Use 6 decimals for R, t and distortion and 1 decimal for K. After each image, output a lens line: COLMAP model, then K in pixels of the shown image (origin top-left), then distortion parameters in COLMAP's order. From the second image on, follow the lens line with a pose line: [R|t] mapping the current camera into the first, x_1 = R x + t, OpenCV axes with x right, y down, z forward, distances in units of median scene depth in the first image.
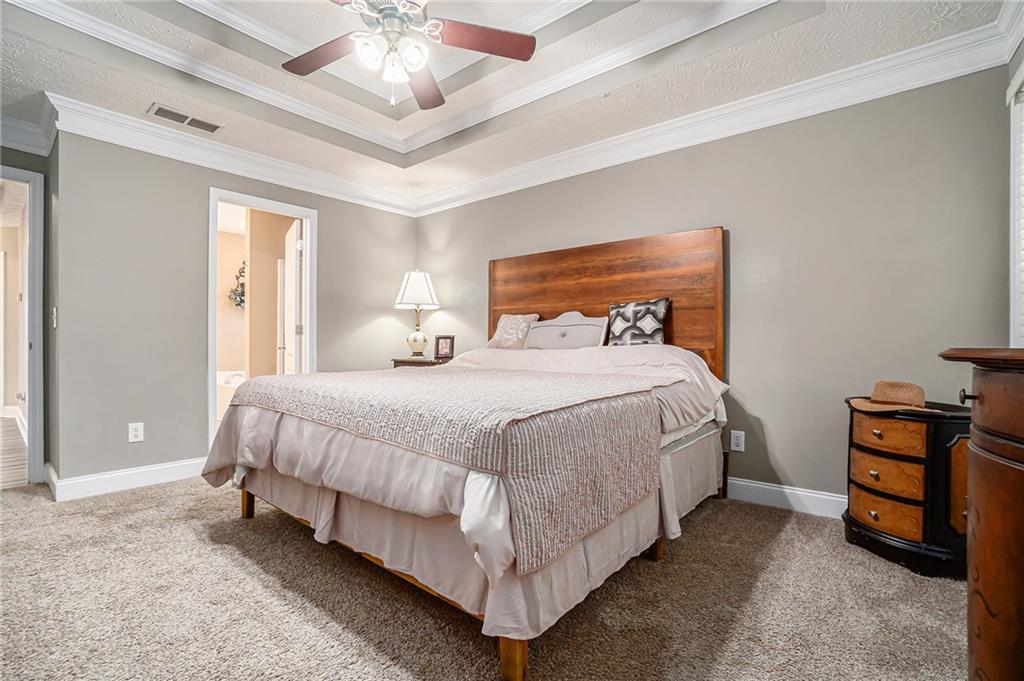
lens RADIAL K [[460.5, 0, 504.5], [0, 460.5, 344.1], [0, 0, 1]] dist [-0.011481, -0.000666]
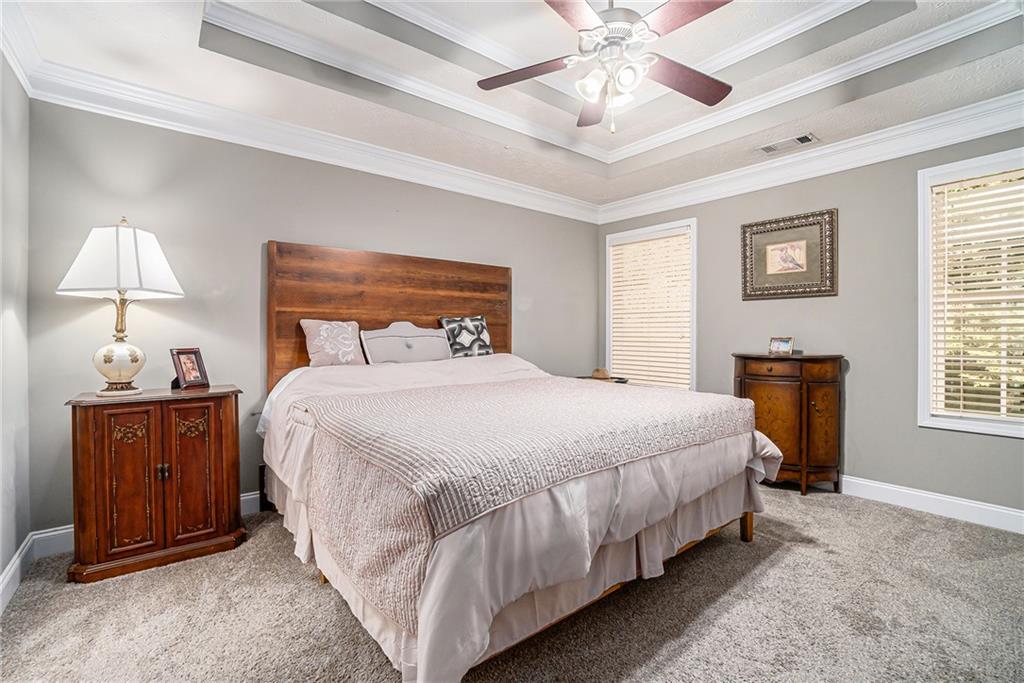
lens RADIAL K [[460.5, 0, 504.6], [0, 460.5, 339.0], [0, 0, 1]] dist [-0.011481, -0.000666]
pose [[0.211497, -0.008360, 0.977343, -0.754808], [0.007293, 0.999949, 0.006975, -0.039747], [-0.977351, 0.005652, 0.211547, 0.595035]]
